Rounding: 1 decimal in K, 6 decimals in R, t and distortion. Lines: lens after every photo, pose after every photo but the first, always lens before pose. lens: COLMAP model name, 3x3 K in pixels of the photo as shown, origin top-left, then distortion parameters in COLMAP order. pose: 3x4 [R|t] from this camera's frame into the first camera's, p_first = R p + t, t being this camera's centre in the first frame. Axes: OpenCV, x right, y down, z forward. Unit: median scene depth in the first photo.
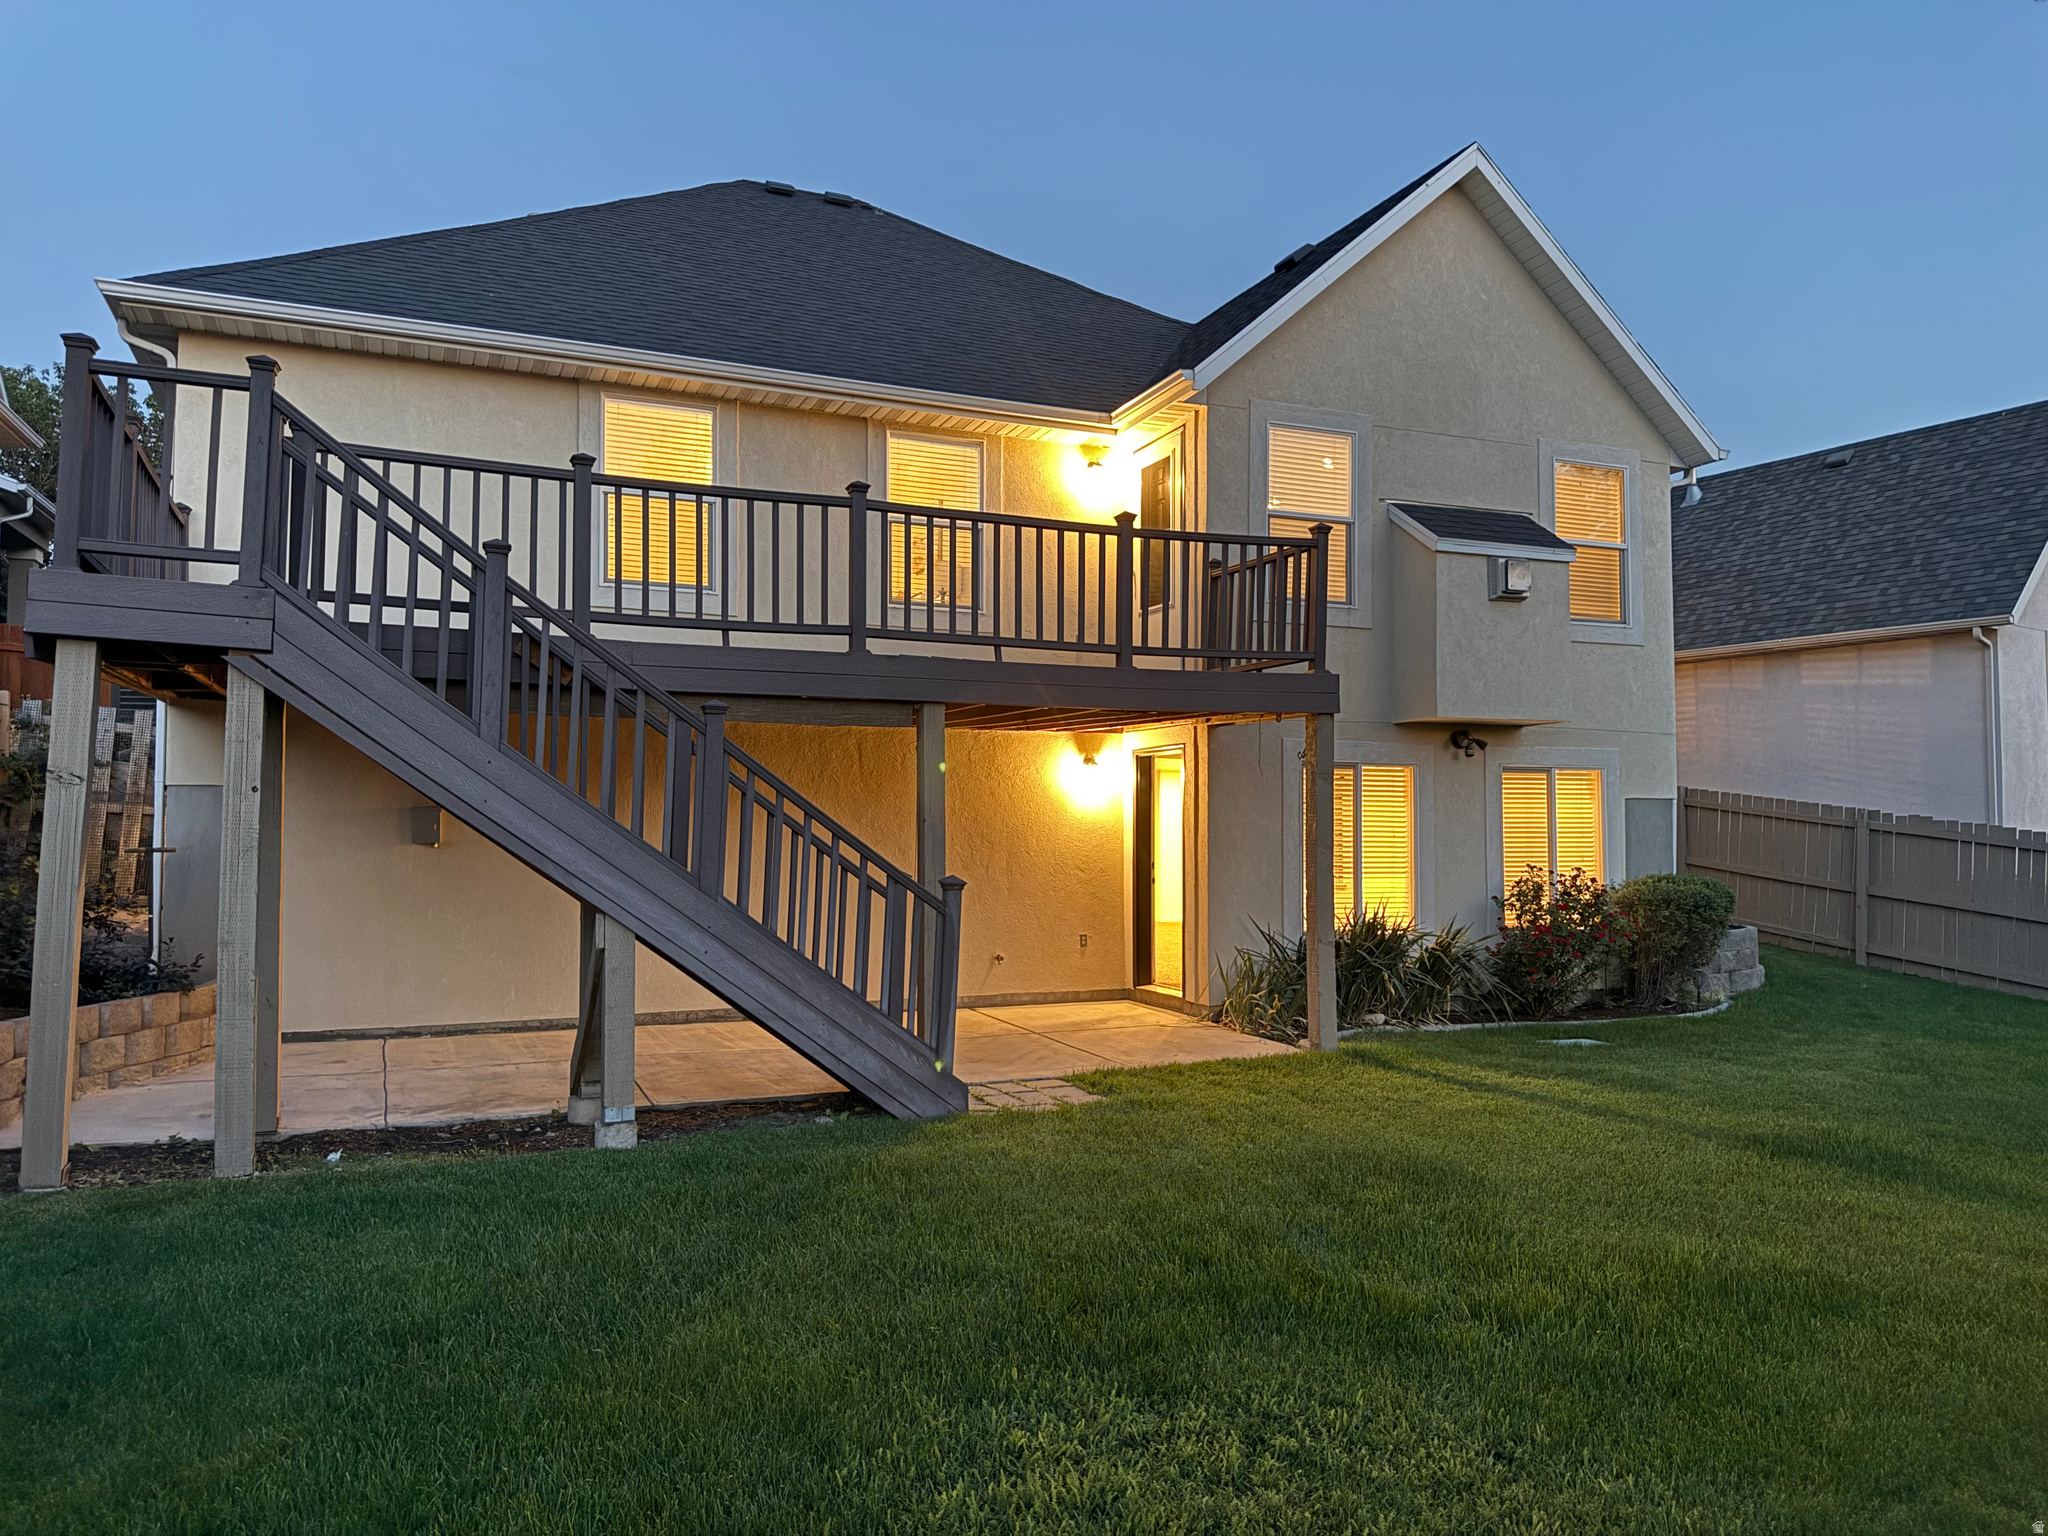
lens RADIAL K [[1449.1, 0, 1017.2], [0, 1449.1, 762.3], [0, 0, 1]] dist [0.074054, -0.102196]
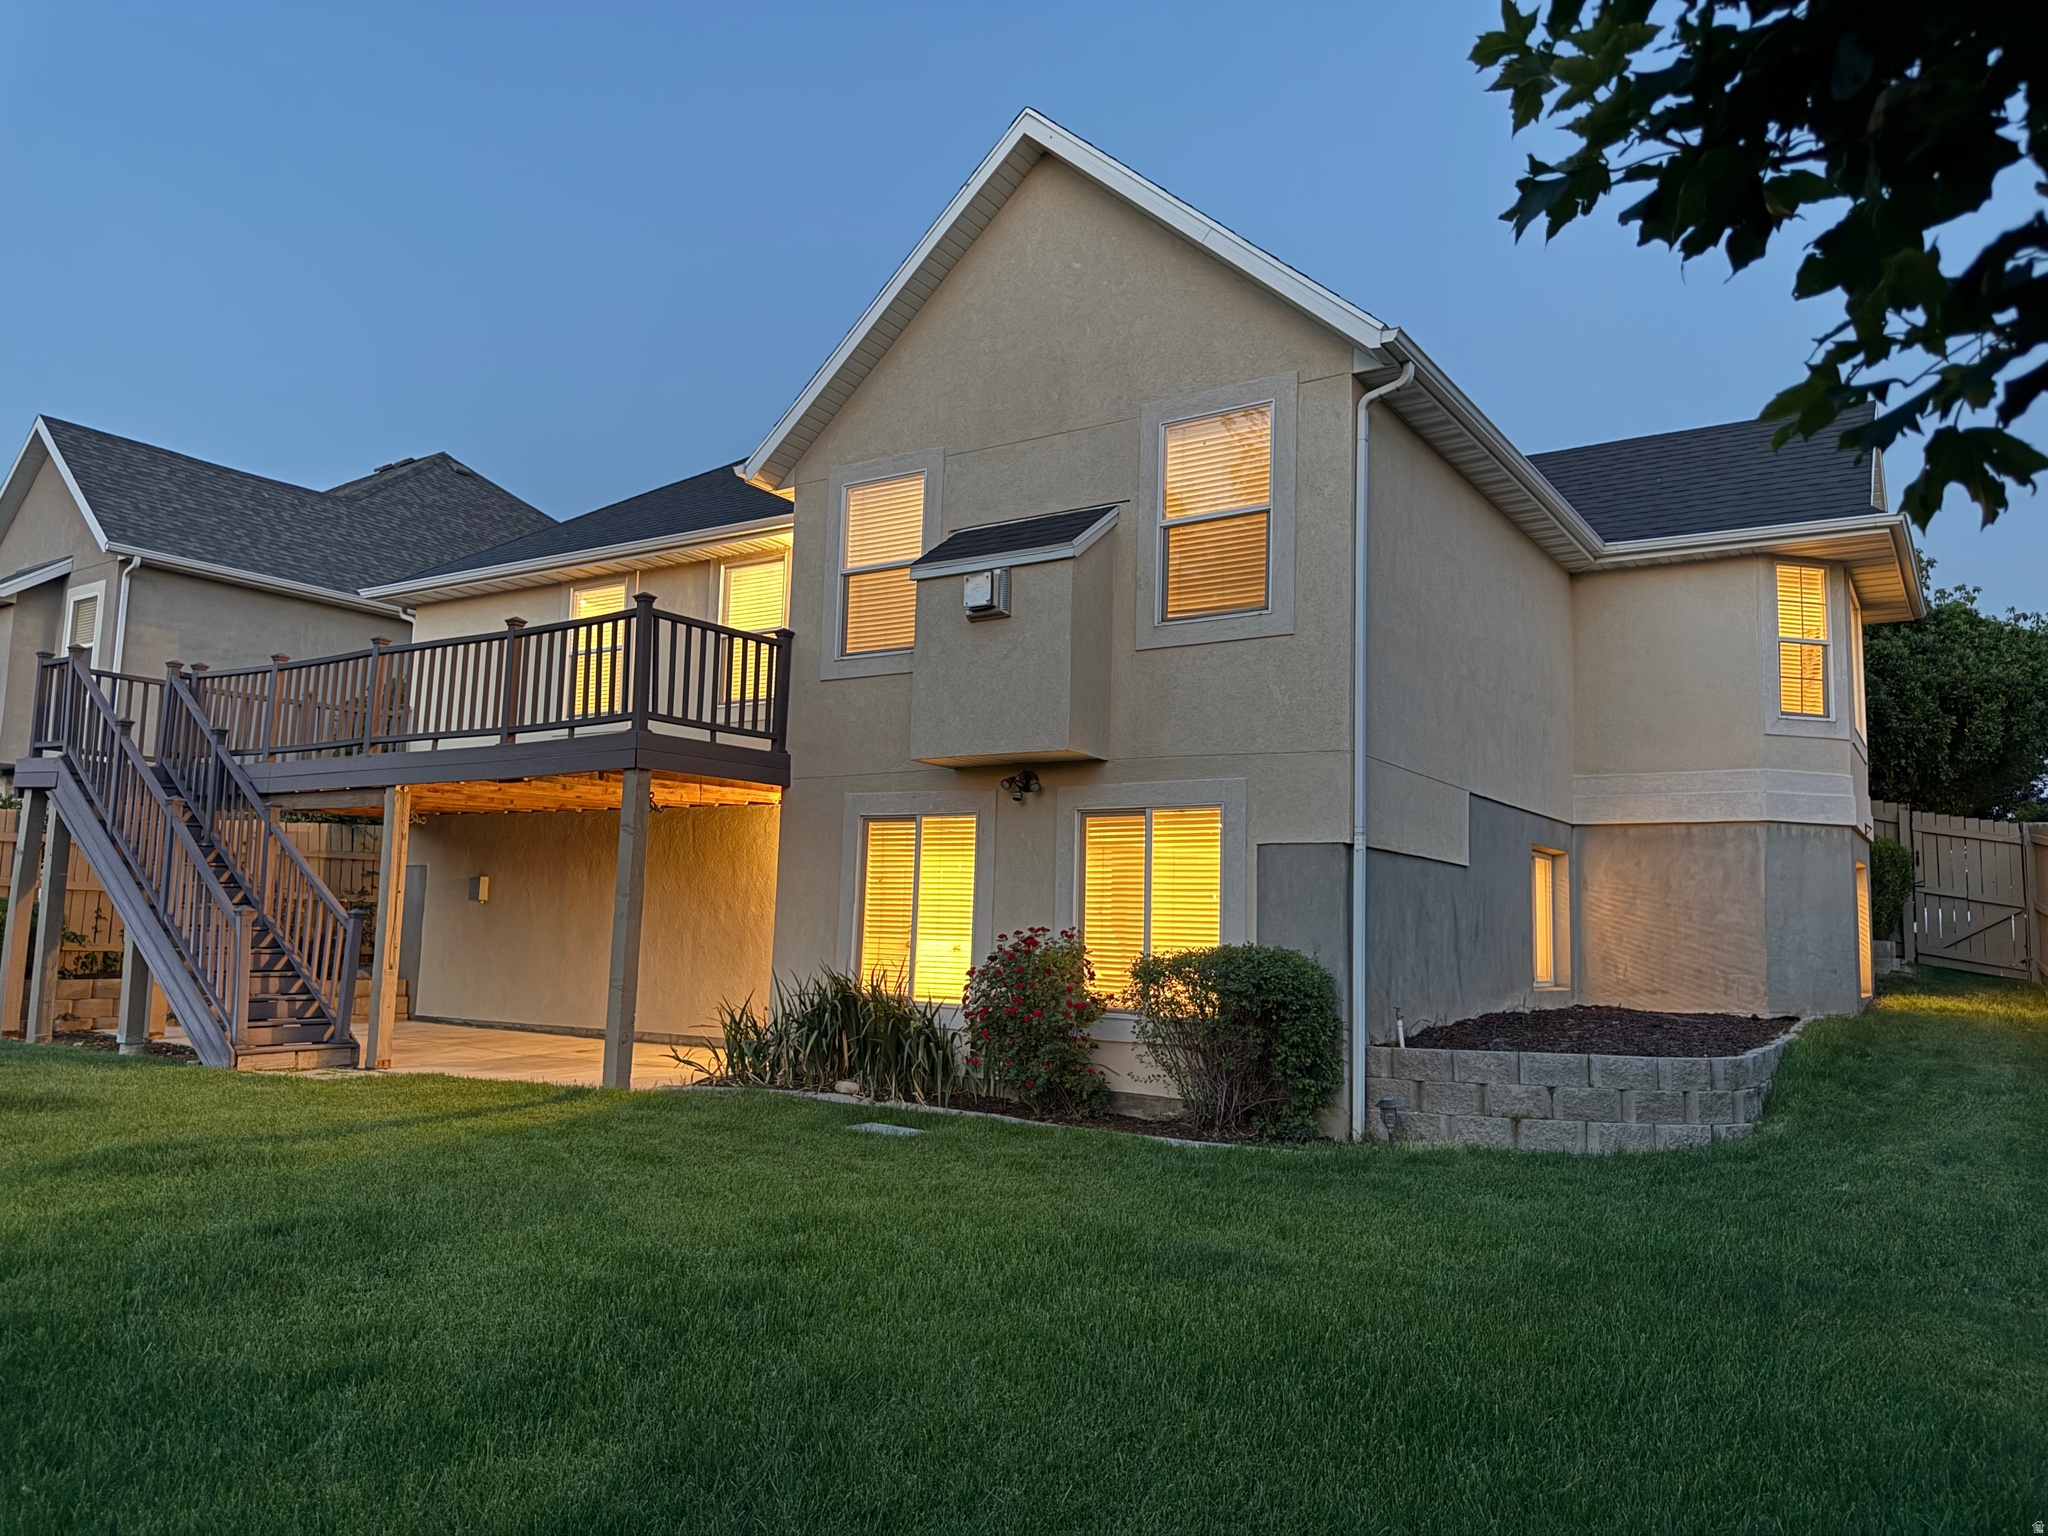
lens RADIAL K [[1449.1, 0, 1015.9], [0, 1449.1, 768.4], [0, 0, 1]] dist [0.074054, -0.102196]
pose [[0.529068, -0.079126, -0.844882, 1.027466], [0.011297, 0.996212, -0.086224, 0.050451], [0.848504, 0.036074, 0.527958, 0.543010]]
